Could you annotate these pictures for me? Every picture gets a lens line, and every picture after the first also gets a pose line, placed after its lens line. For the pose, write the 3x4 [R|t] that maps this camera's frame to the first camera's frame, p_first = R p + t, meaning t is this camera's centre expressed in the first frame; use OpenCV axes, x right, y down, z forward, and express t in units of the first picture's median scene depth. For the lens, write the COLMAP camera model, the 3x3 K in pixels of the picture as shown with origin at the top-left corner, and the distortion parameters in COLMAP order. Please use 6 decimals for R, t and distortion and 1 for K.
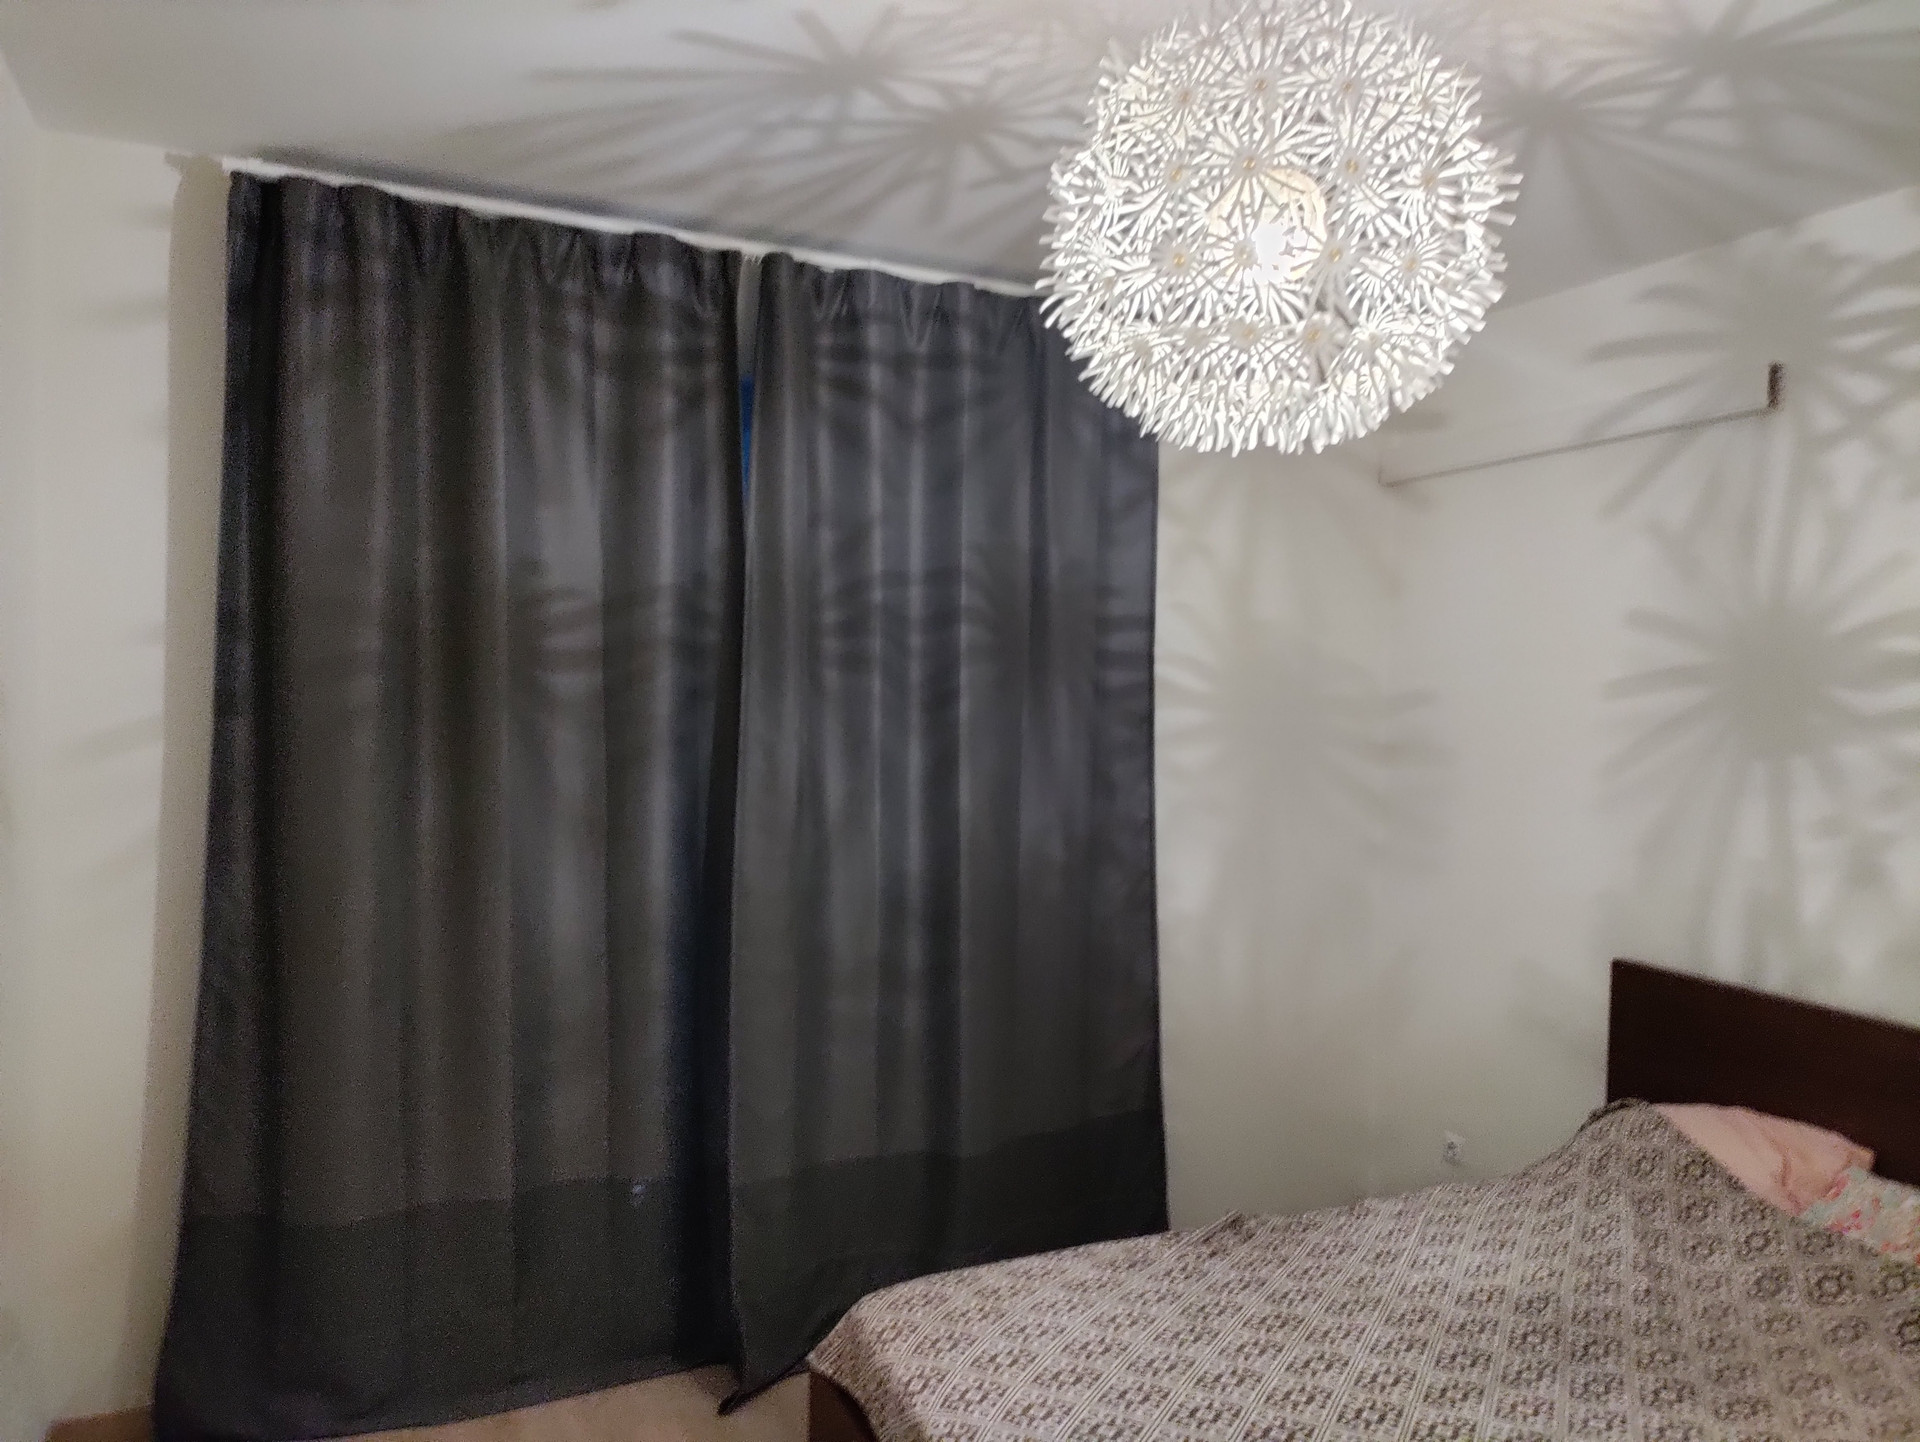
lens RADIAL K [[1419.8, 0, 948.3], [0, 1419.8, 709.1], [0, 0, 1]] dist [0.055757, -0.061683]
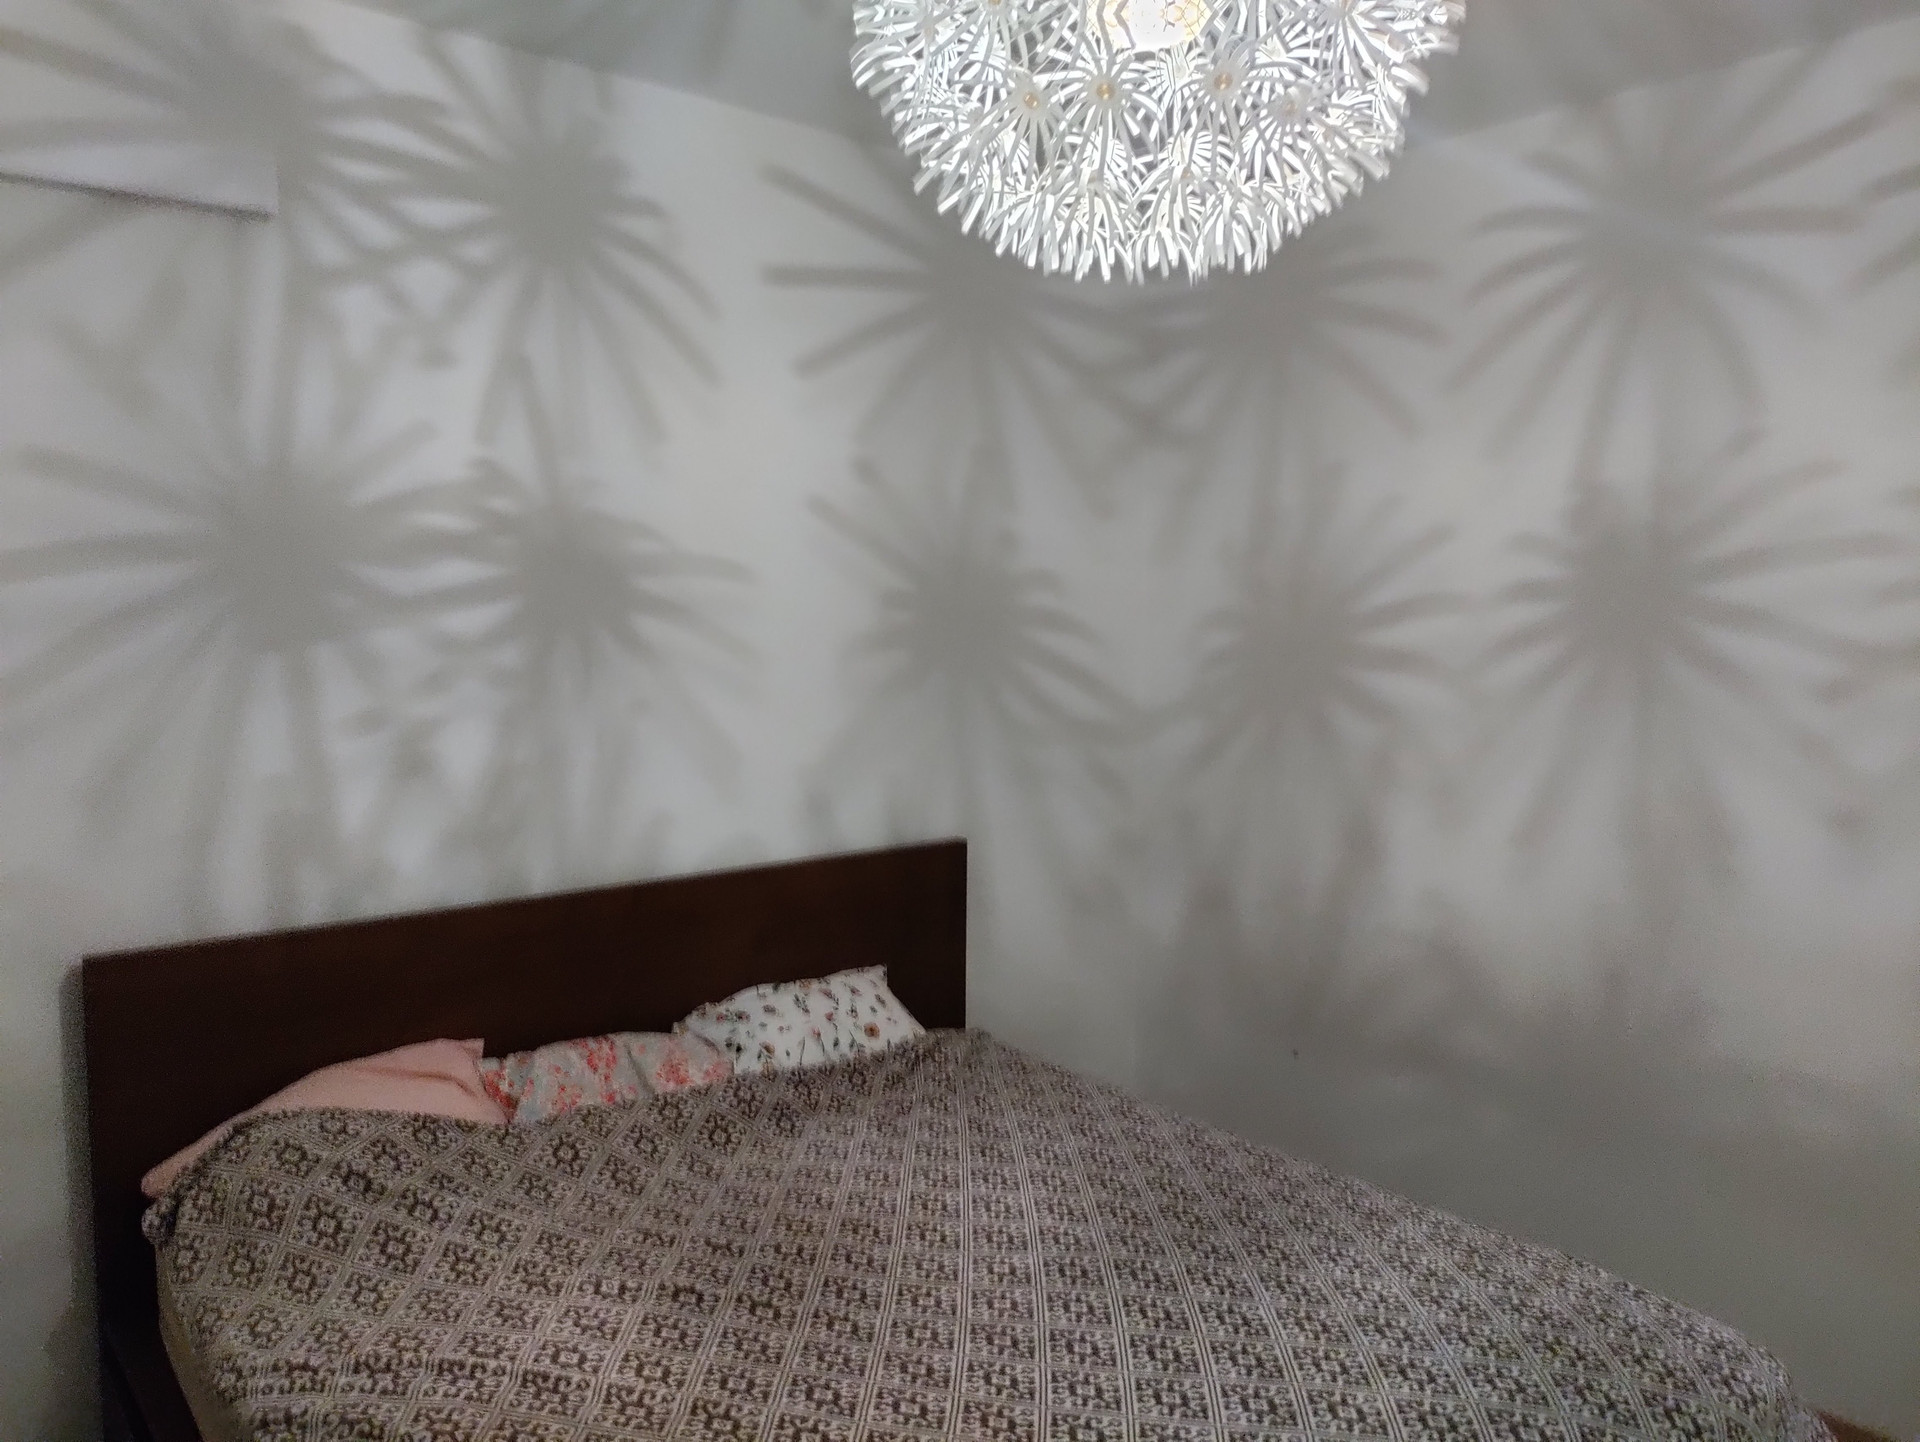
lens RADIAL K [[1411.0, 0, 960.4], [0, 1411.0, 712.5], [0, 0, 1]] dist [0.080513, -0.110069]
pose [[-0.273358, -0.108219, 0.955806, -0.338464], [0.008356, 0.993347, 0.114859, -0.022794], [-0.961876, 0.039384, -0.270635, 0.885215]]
